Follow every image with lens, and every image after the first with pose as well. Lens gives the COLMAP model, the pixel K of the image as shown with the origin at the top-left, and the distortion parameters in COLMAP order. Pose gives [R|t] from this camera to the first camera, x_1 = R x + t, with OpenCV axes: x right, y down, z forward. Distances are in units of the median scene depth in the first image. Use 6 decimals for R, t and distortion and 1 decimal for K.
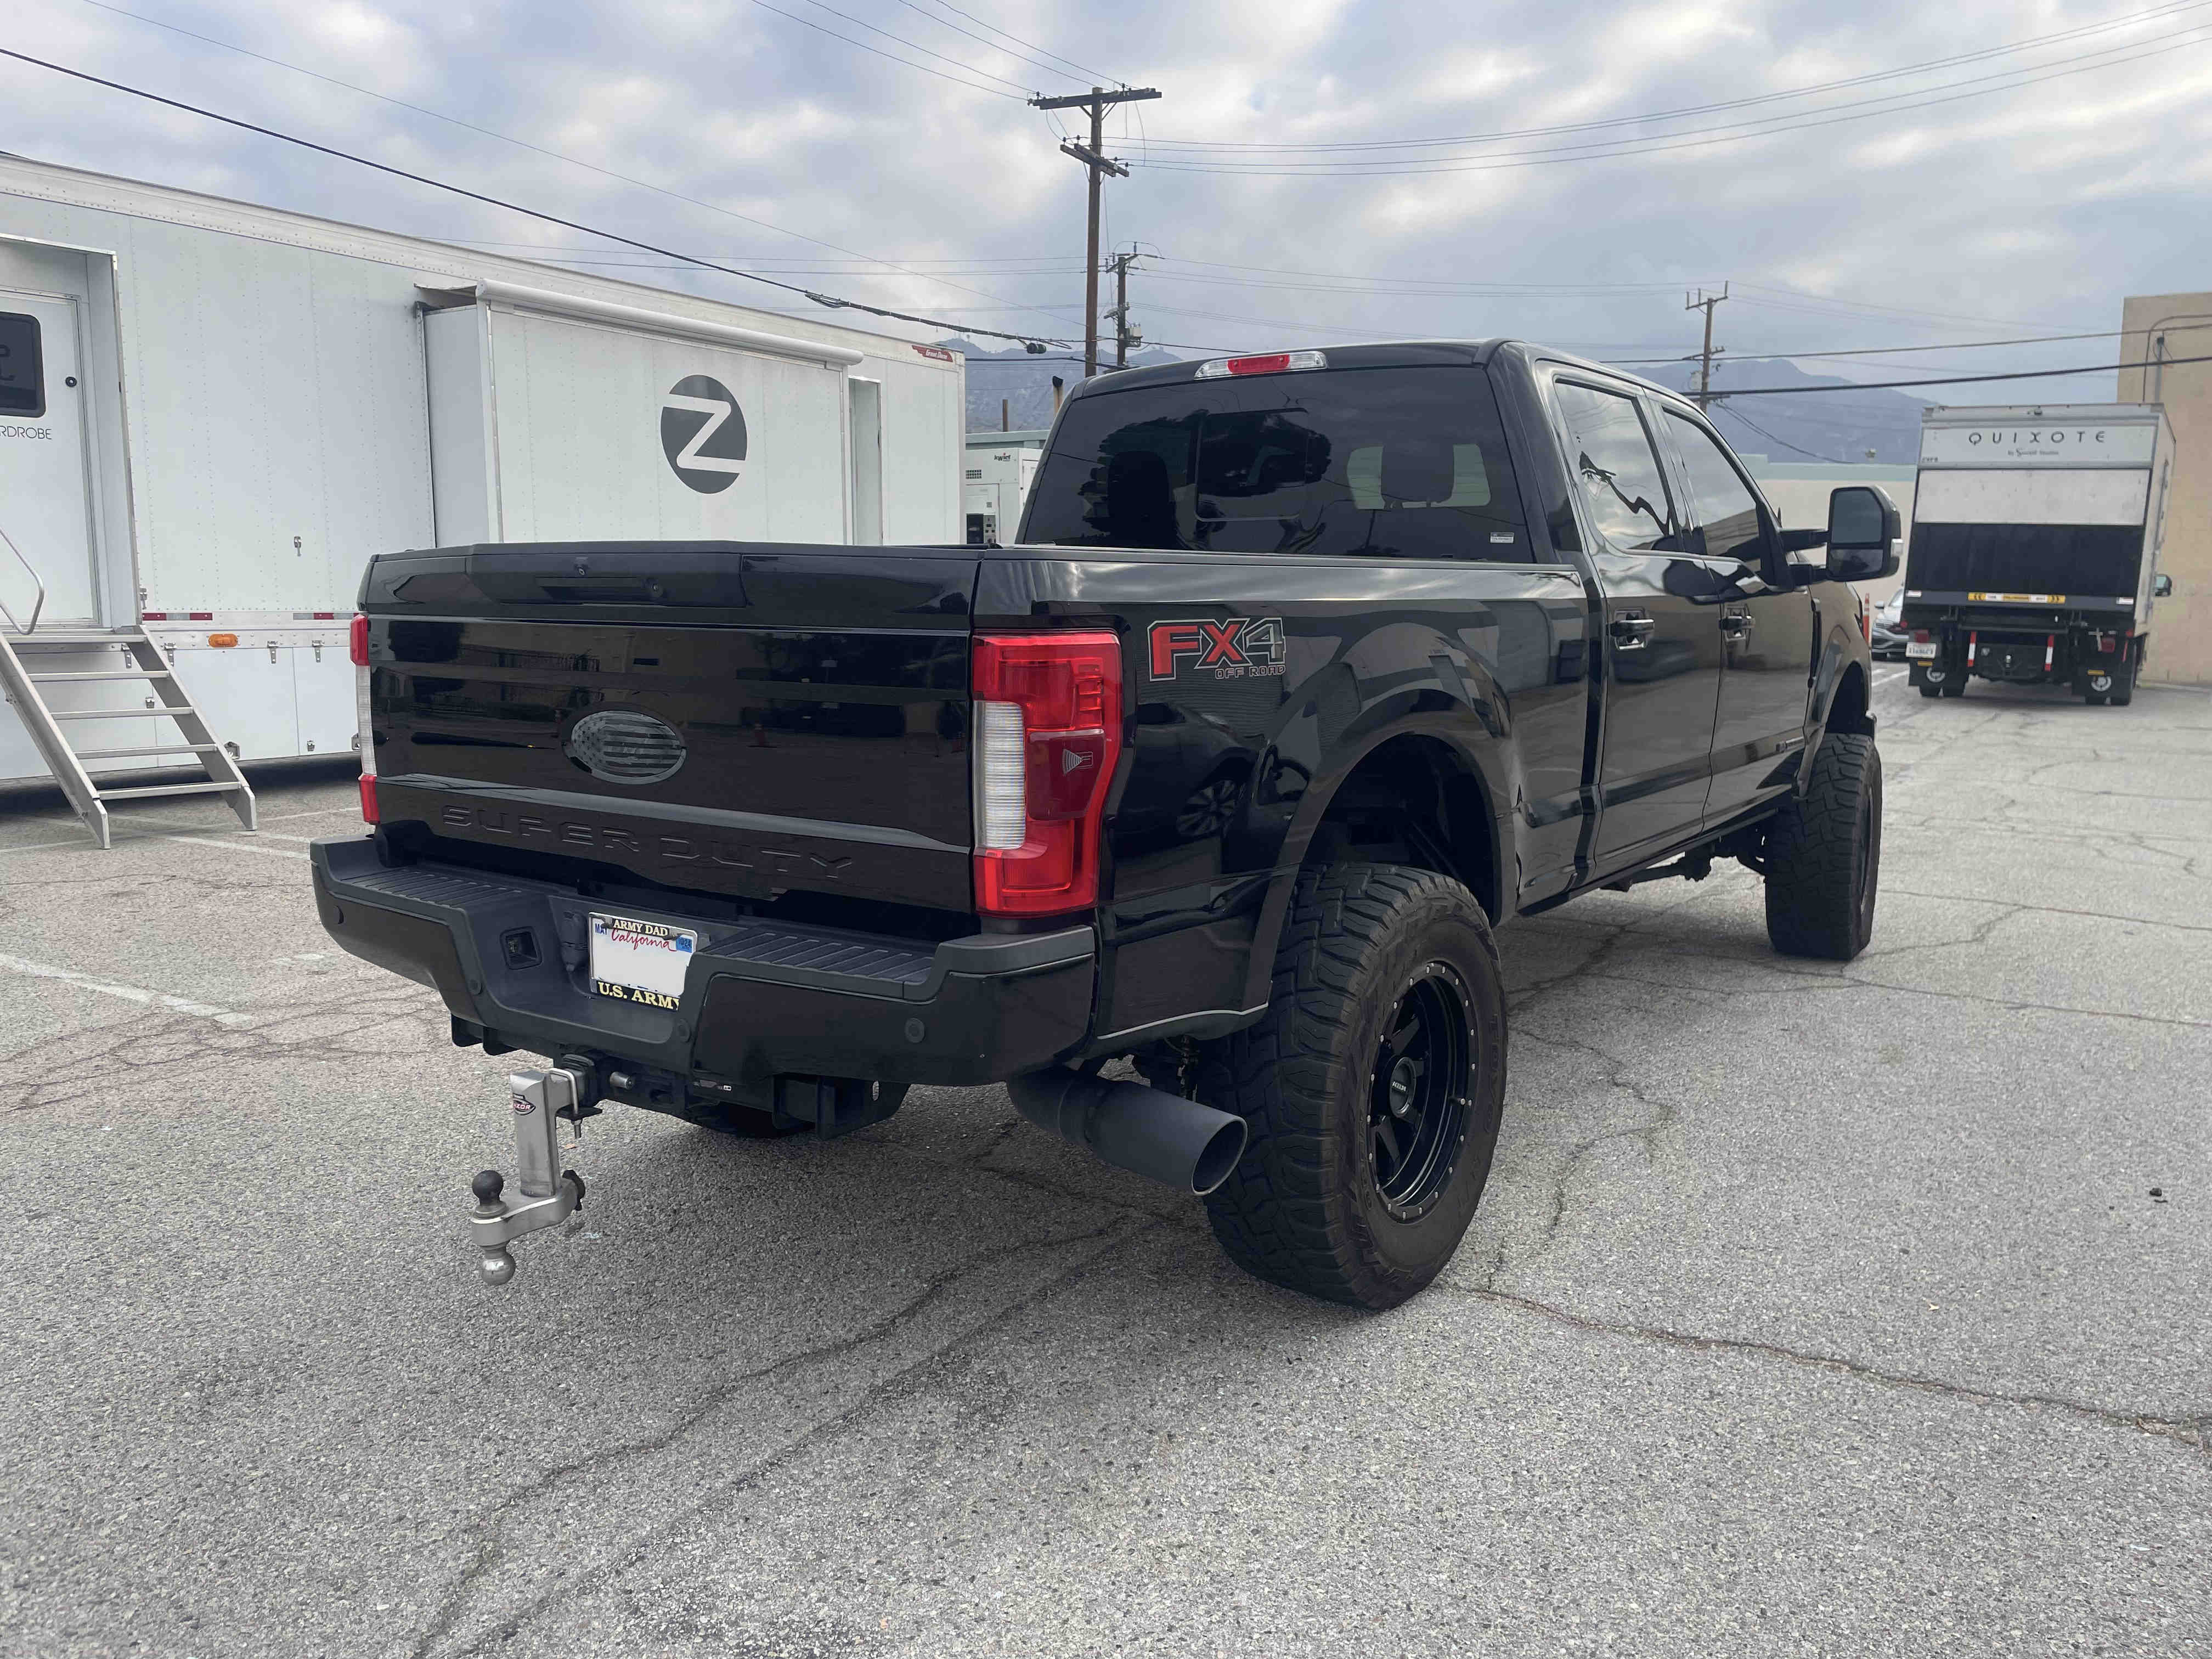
lens RADIAL K [[1693.1, 0, 1106.0], [0, 1693.1, 829.5], [0, 0, 1]] dist [0.083498, -0.107754]
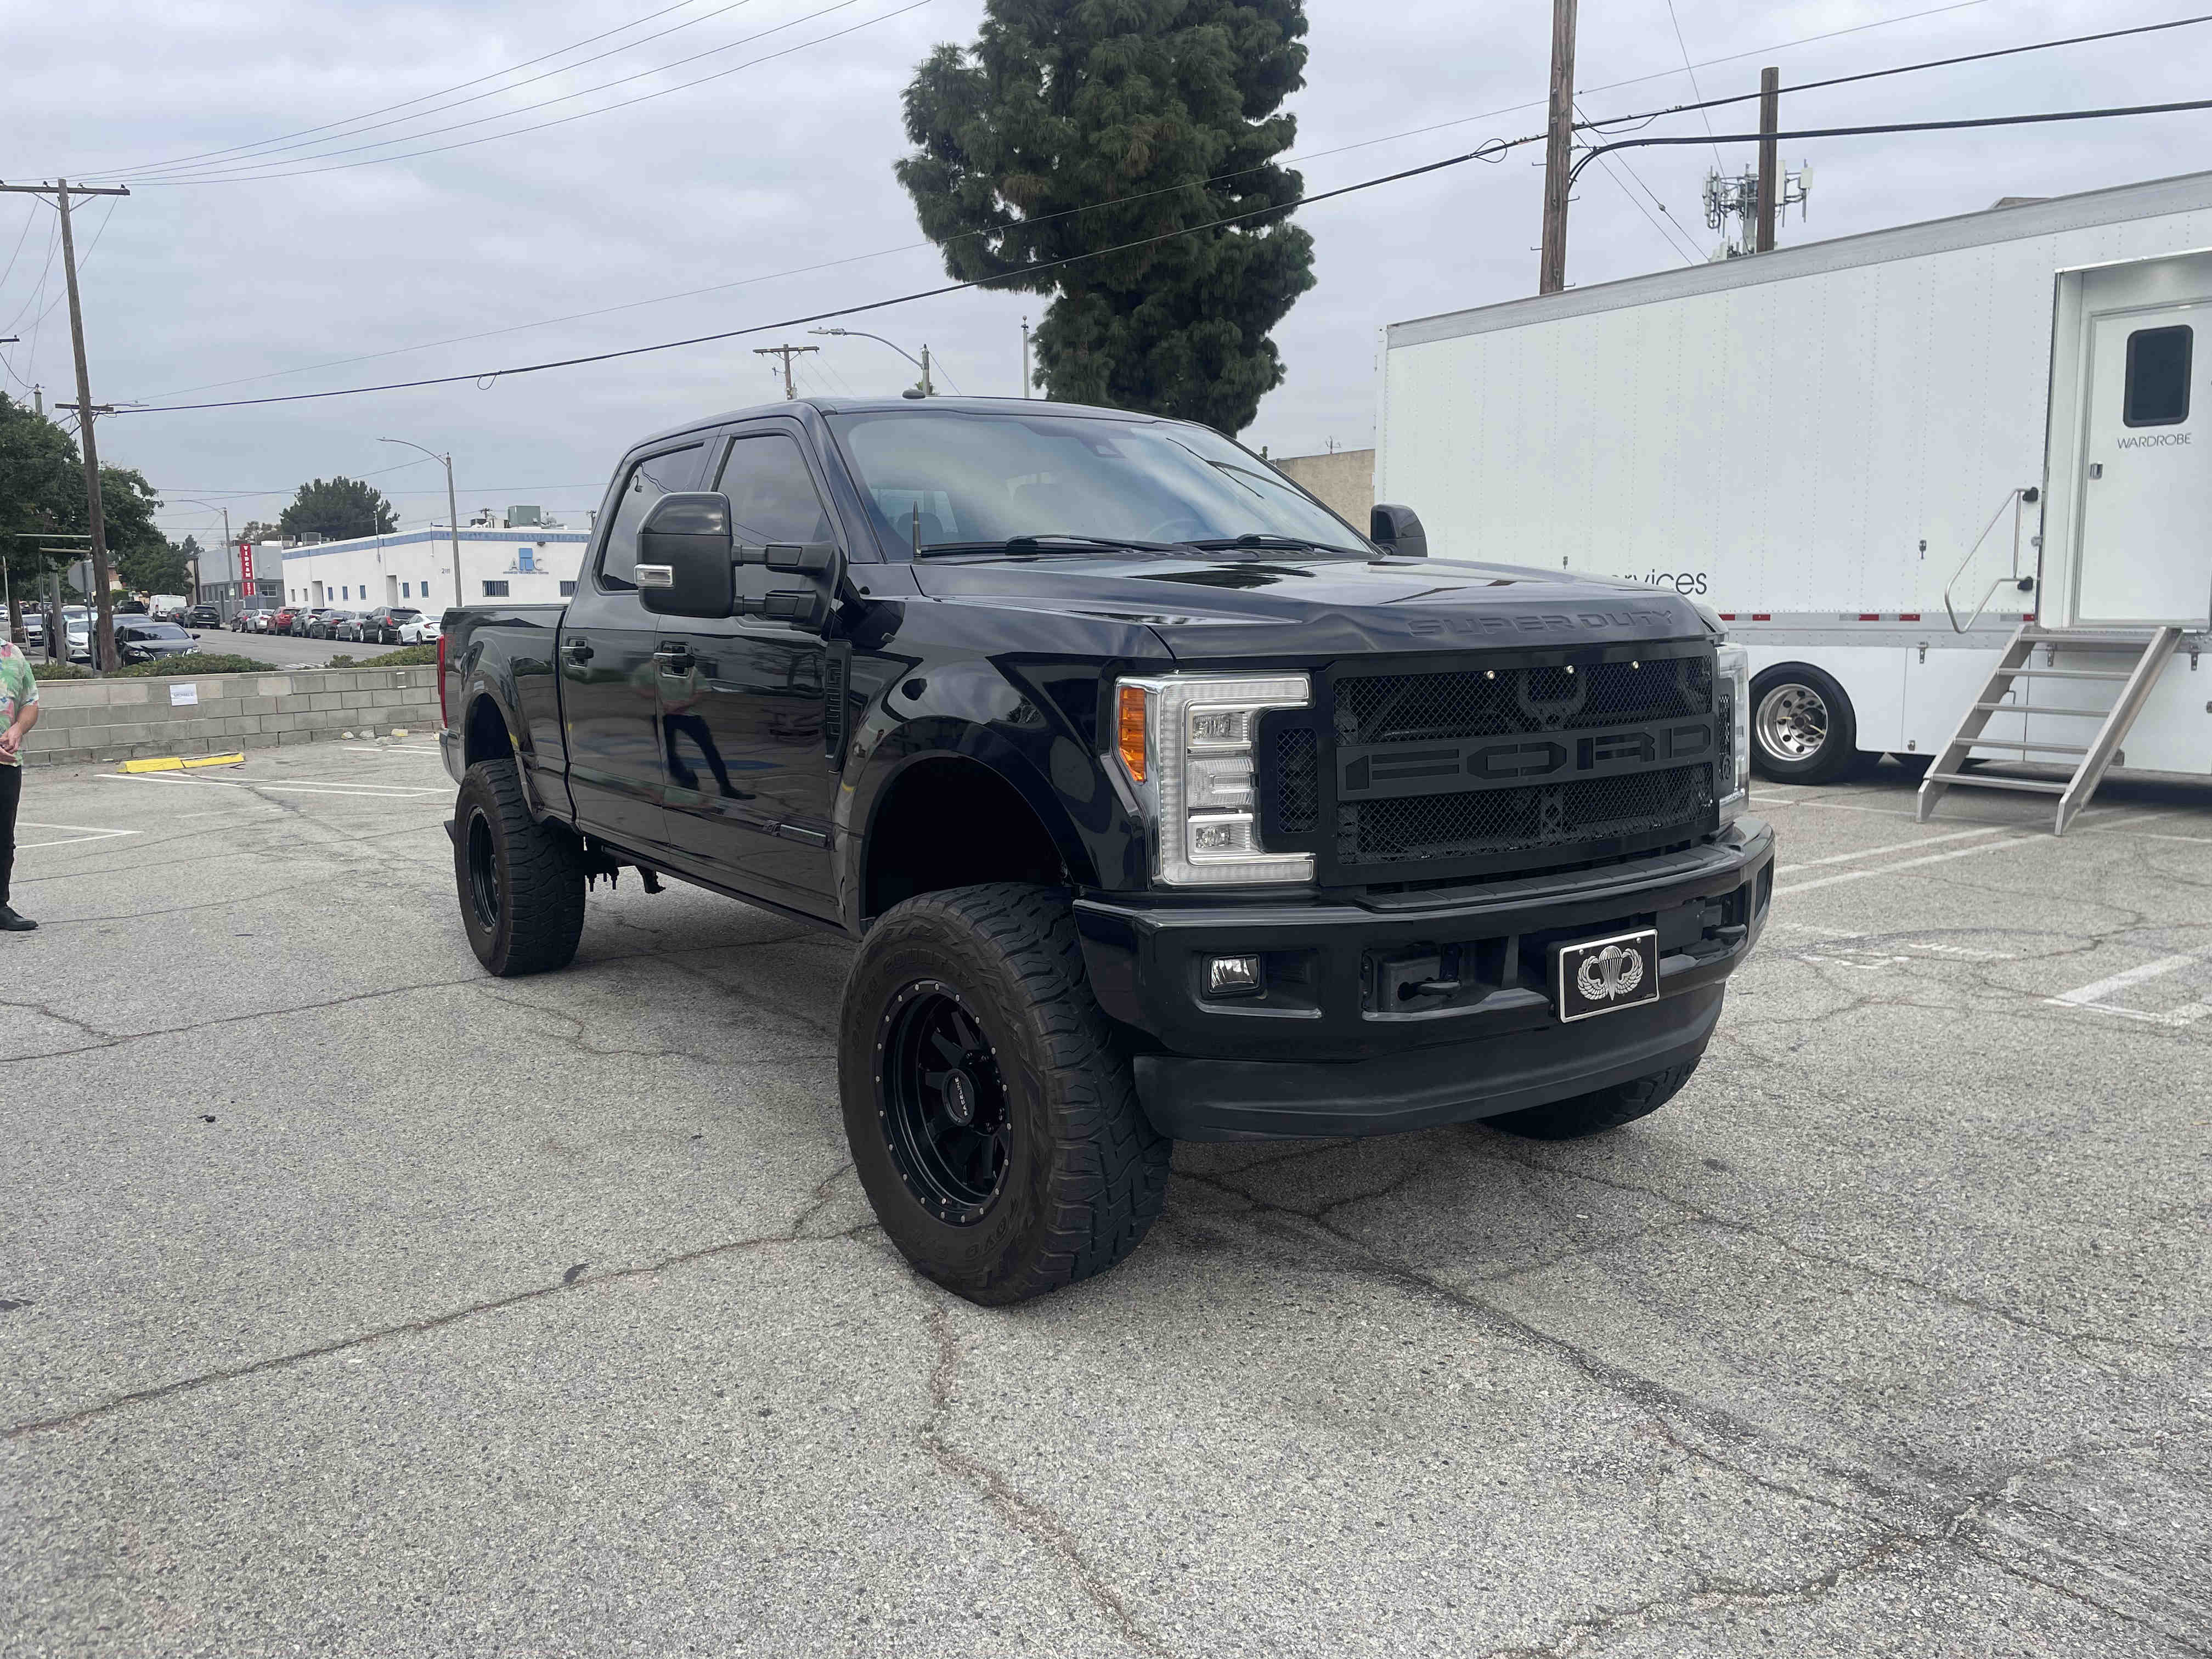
lens RADIAL K [[1659.7, 0, 1118.2], [0, 1659.7, 805.9], [0, 0, 1]] dist [0.080755, -0.108958]
pose [[-0.353766, 0.125514, -0.926874, 1.917000], [-0.119122, 0.976840, 0.177747, -0.390094], [0.927717, 0.173292, -0.330621, 2.574756]]
